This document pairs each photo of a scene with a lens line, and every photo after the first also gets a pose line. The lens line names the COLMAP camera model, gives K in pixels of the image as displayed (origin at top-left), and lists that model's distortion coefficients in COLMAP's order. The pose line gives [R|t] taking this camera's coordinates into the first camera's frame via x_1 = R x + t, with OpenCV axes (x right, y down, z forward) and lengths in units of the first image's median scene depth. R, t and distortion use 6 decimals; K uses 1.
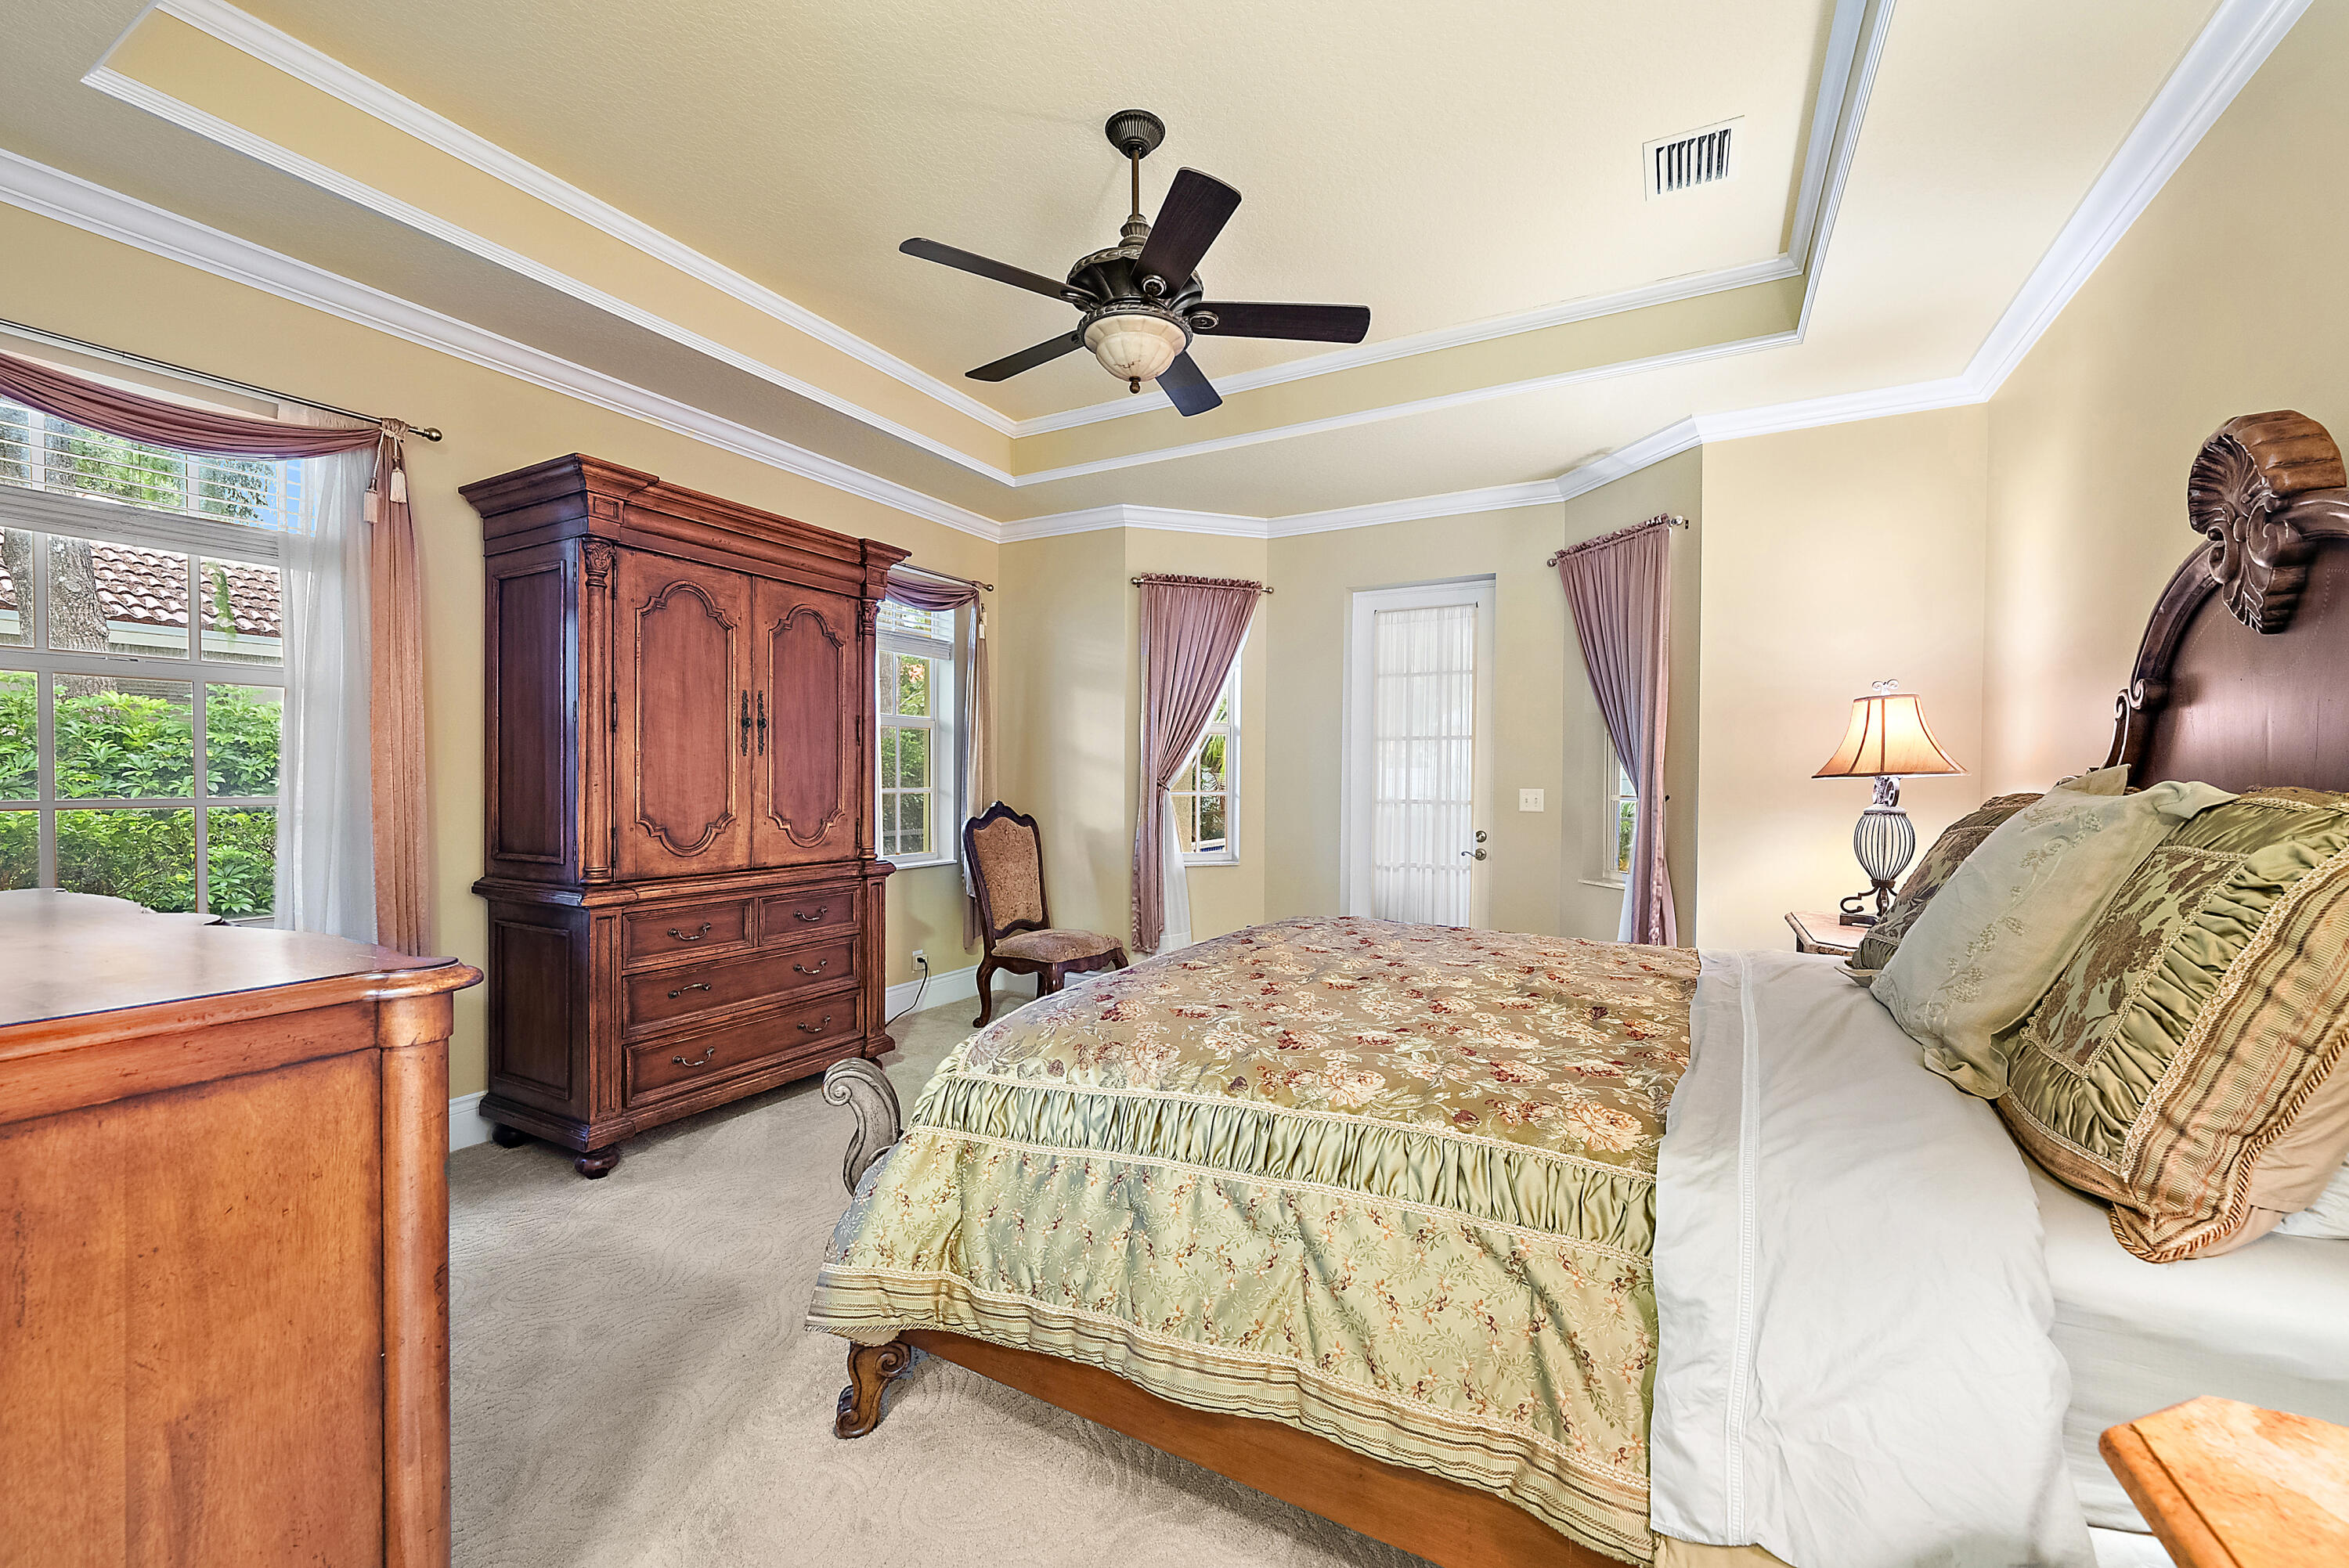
lens RADIAL K [[924.2, 0, 1182.1], [0, 924.2, 771.9], [0, 0, 1]] dist [-0.001628, -0.000081]
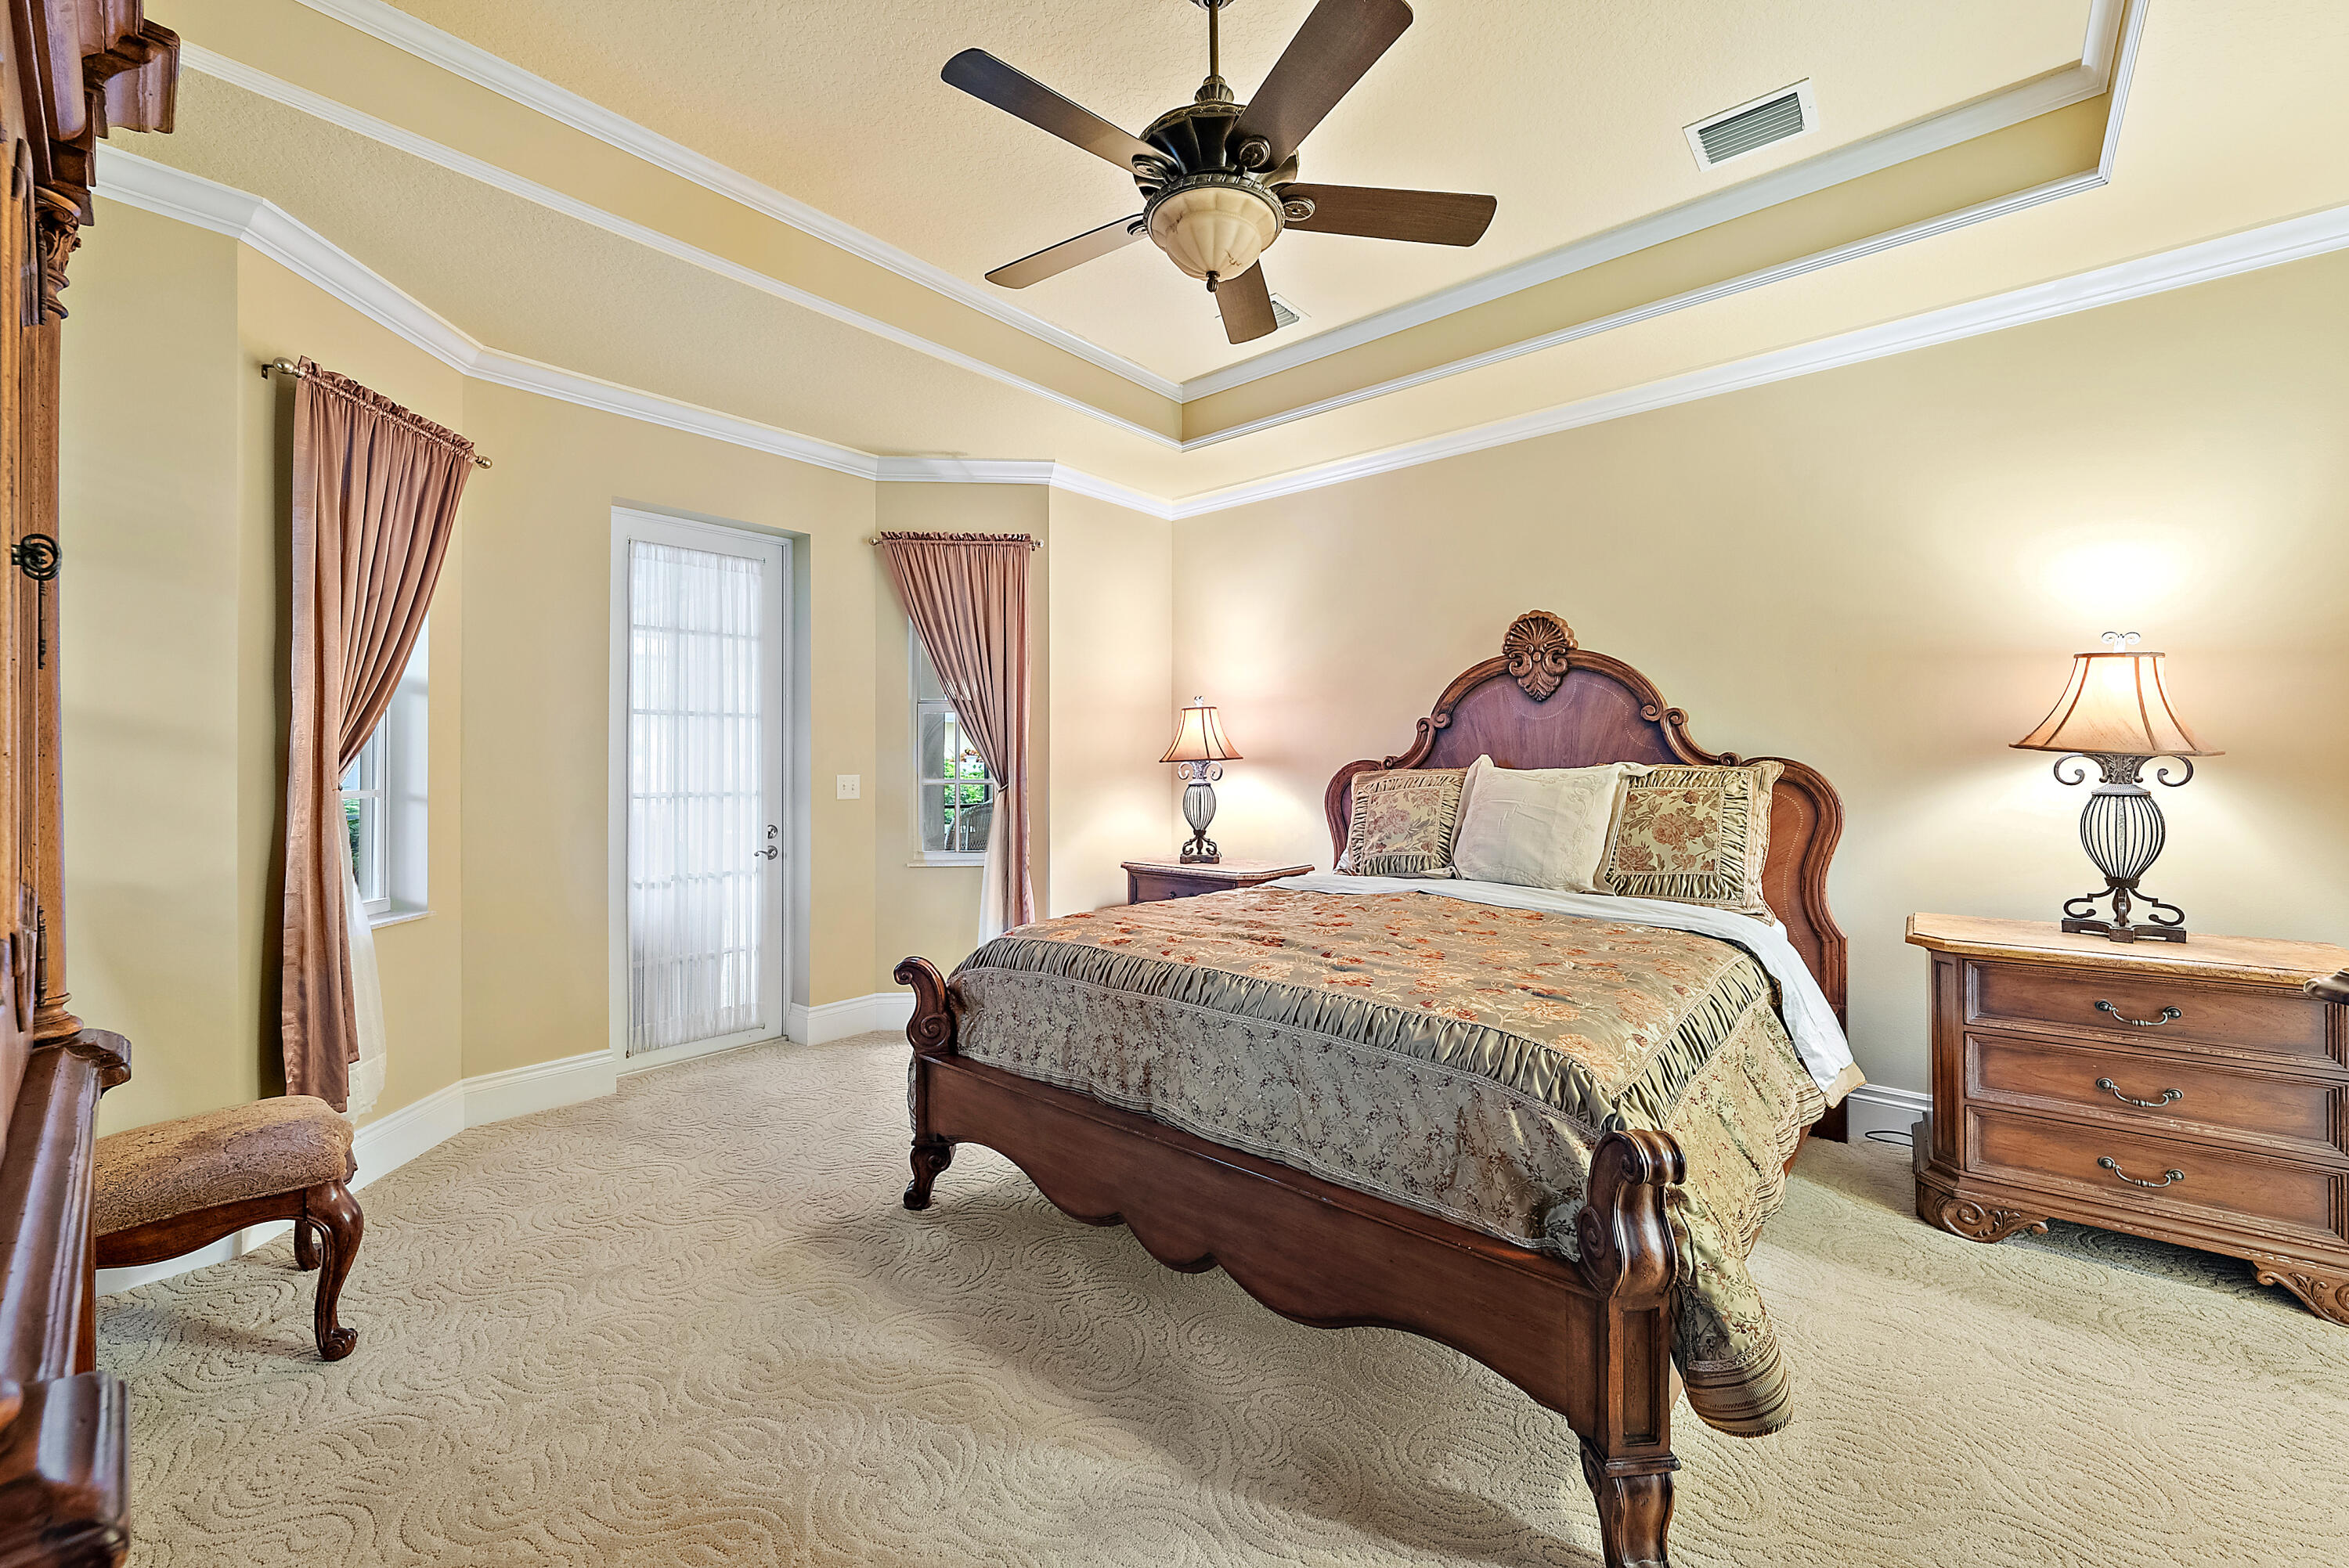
lens RADIAL K [[924.2, 0, 1182.1], [0, 924.2, 771.9], [0, 0, 1]] dist [-0.001628, -0.000081]
pose [[0.202372, -0.013081, 0.979221, -0.485276], [-0.000341, 0.999910, 0.013428, 0.002517], [-0.979309, -0.003051, 0.202349, 0.482800]]
